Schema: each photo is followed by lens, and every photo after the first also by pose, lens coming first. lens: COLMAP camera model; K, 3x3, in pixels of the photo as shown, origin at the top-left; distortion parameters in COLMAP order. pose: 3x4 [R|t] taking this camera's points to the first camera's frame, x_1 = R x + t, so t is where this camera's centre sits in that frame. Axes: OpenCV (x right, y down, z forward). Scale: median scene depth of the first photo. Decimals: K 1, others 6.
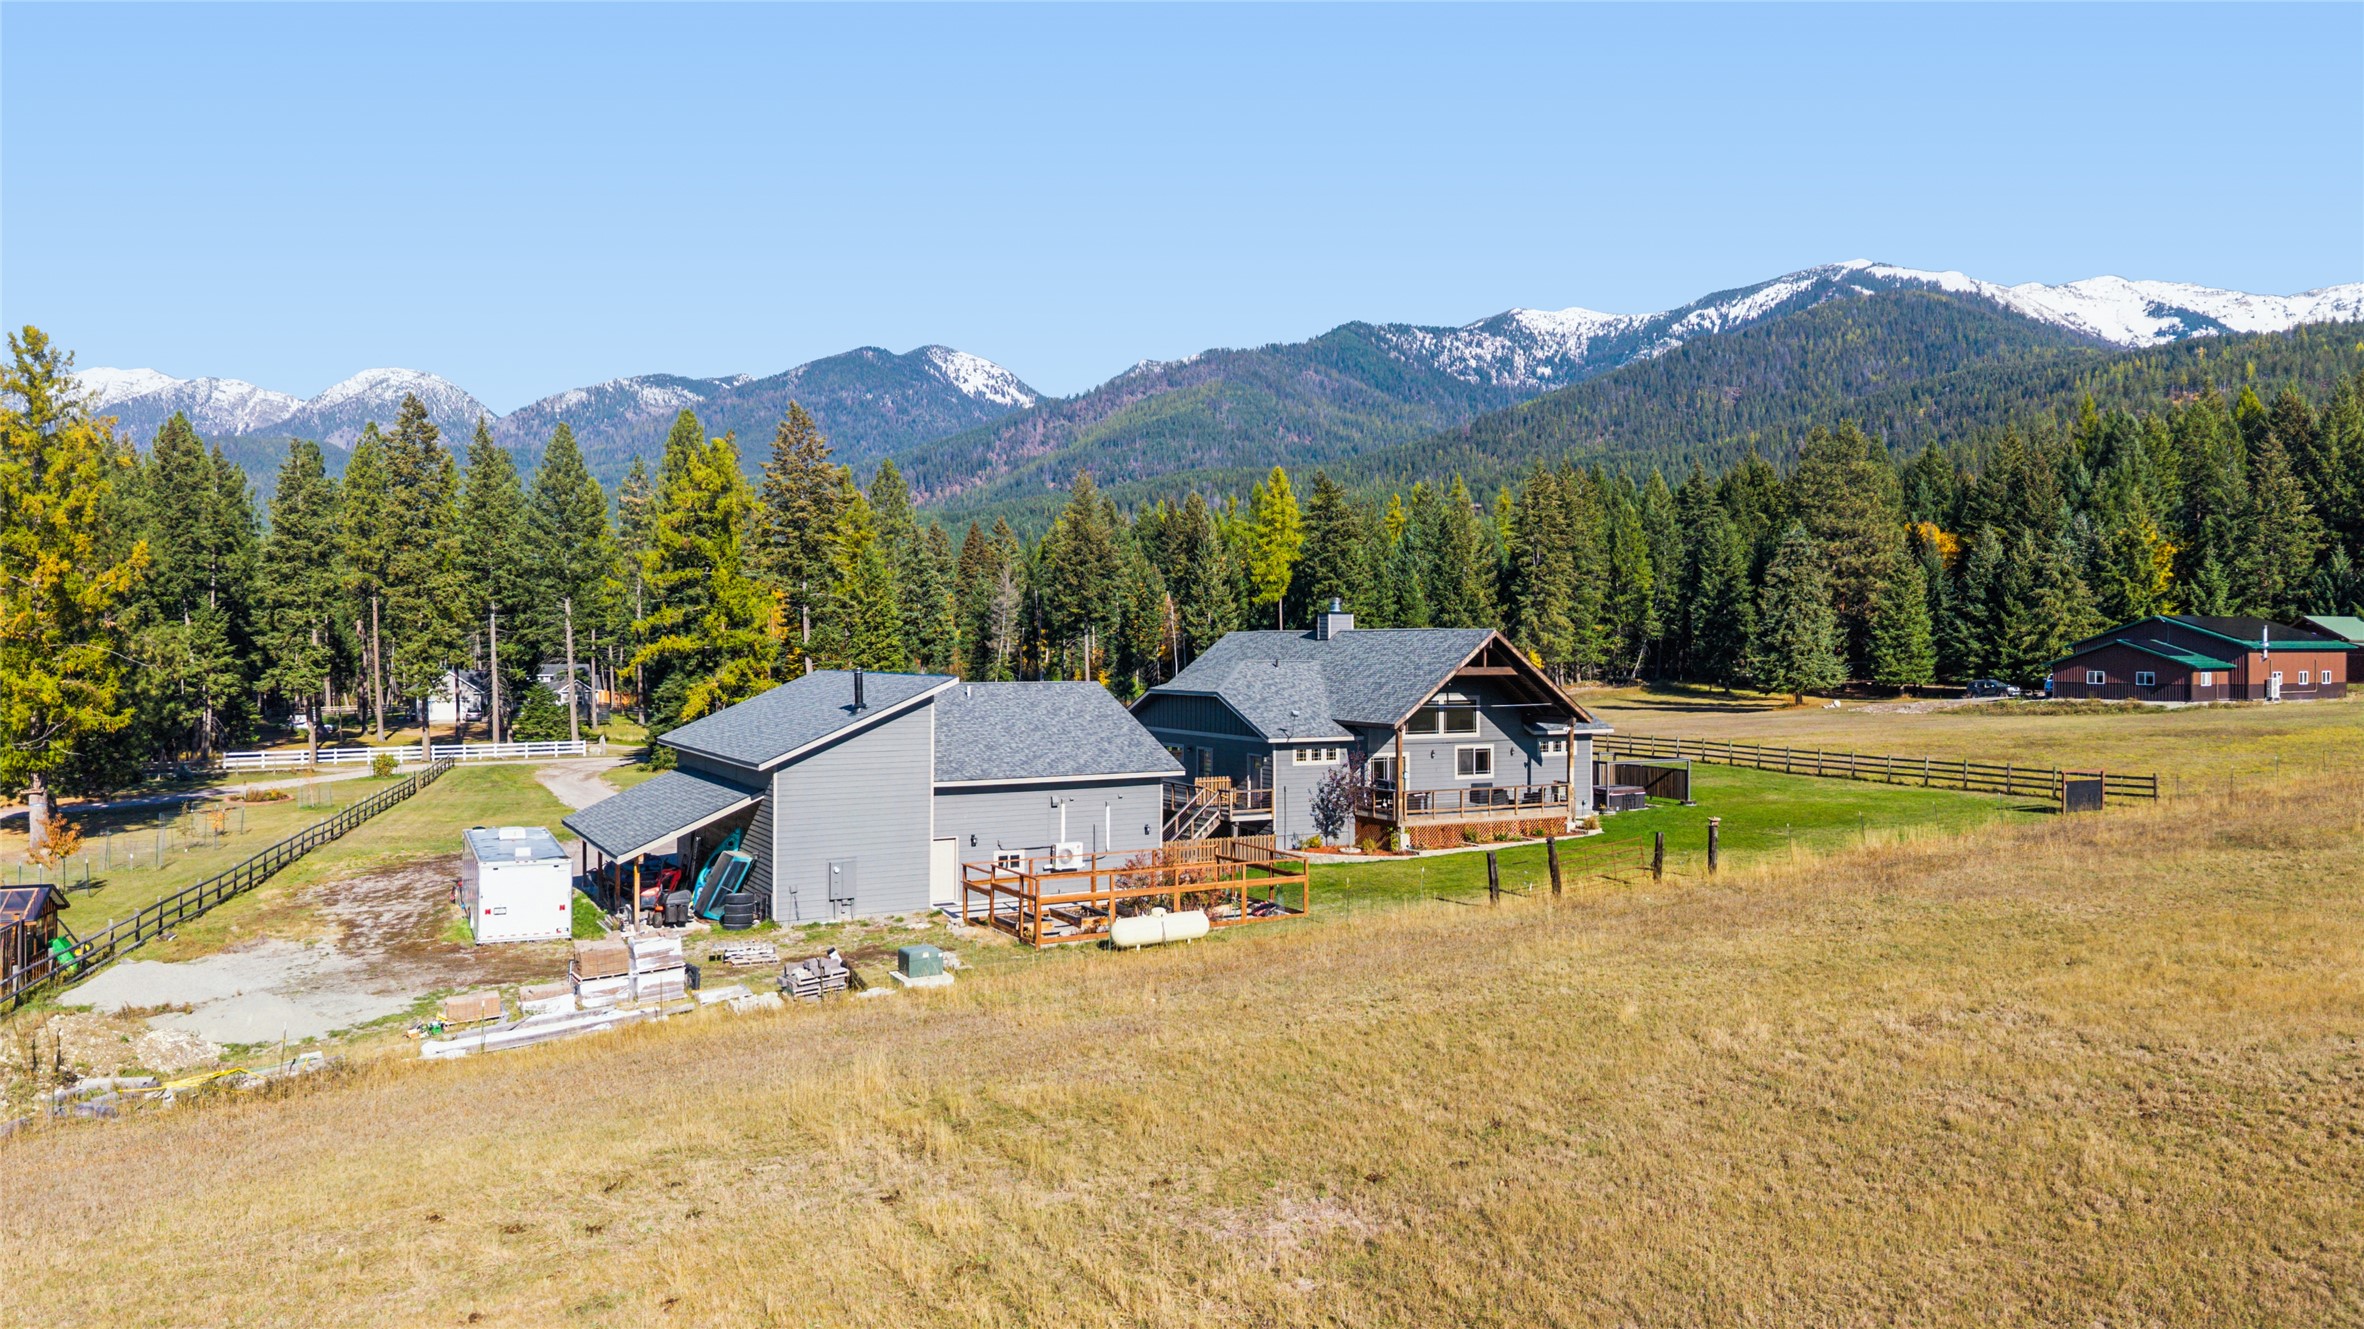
lens RADIAL K [[1563.9, 0, 1182.1], [0, 1563.9, 664.4], [0, 0, 1]] dist [0.113361, -0.164249]
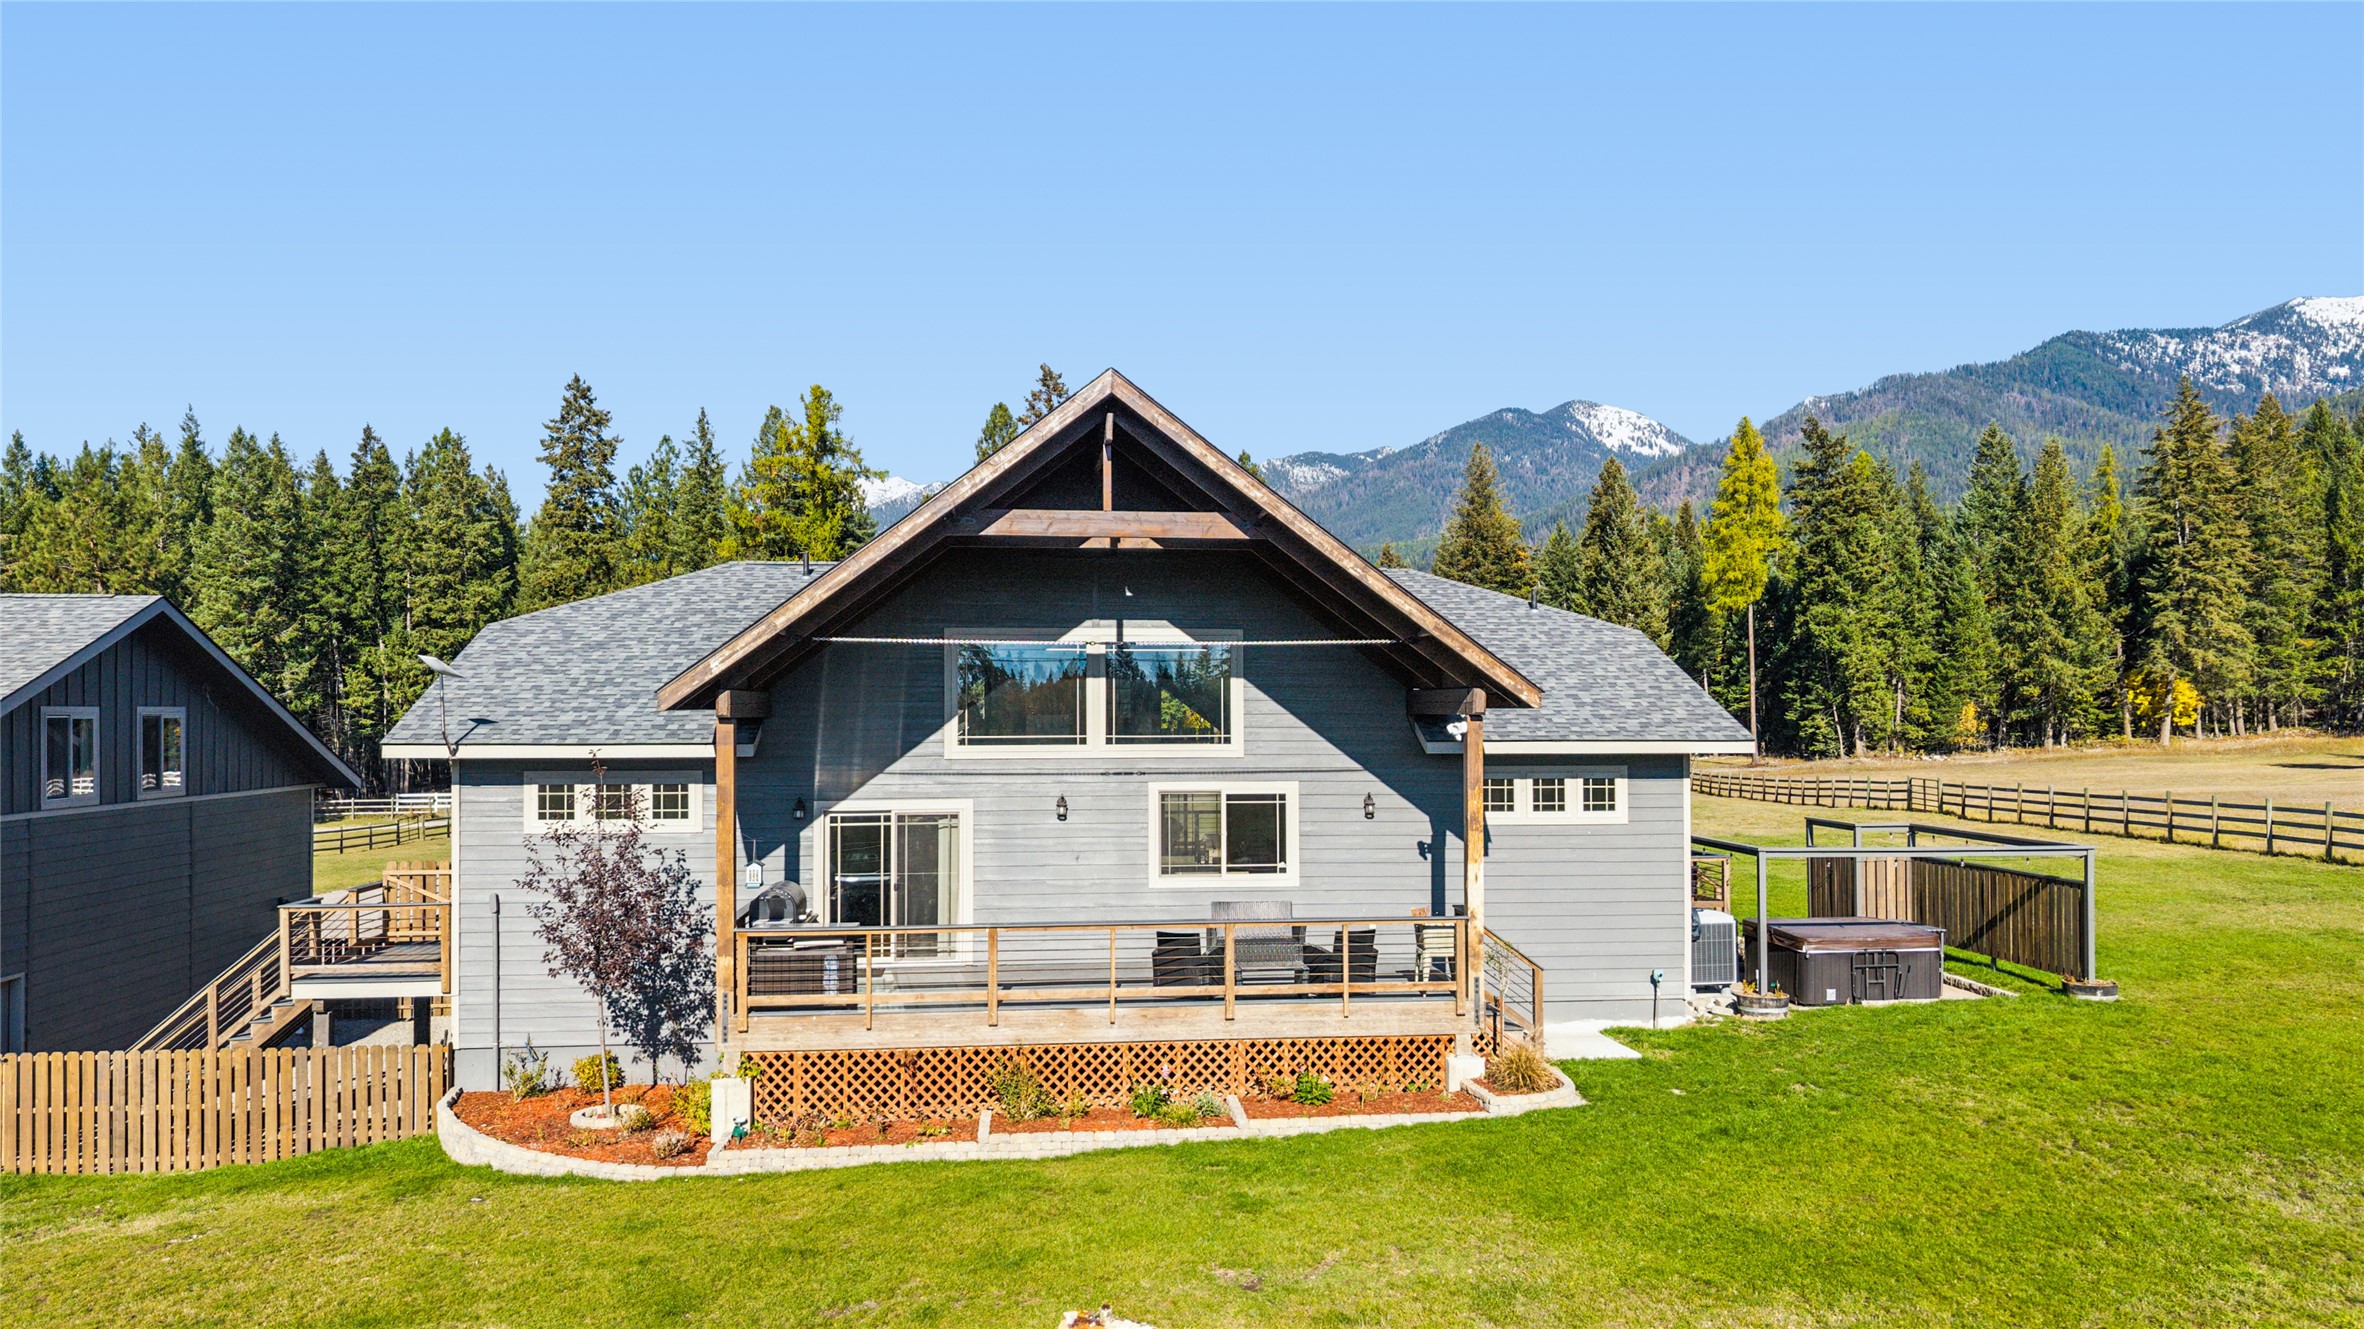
lens RADIAL K [[1606.1, 0, 1184.0], [0, 1606.1, 697.2], [0, 0, 1]] dist [0.041281, -0.040359]
pose [[0.922834, -0.005510, -0.385159, 0.101044], [-0.002680, 0.999782, -0.020725, 0.013430], [0.385189, 0.020158, 0.922618, 0.230420]]
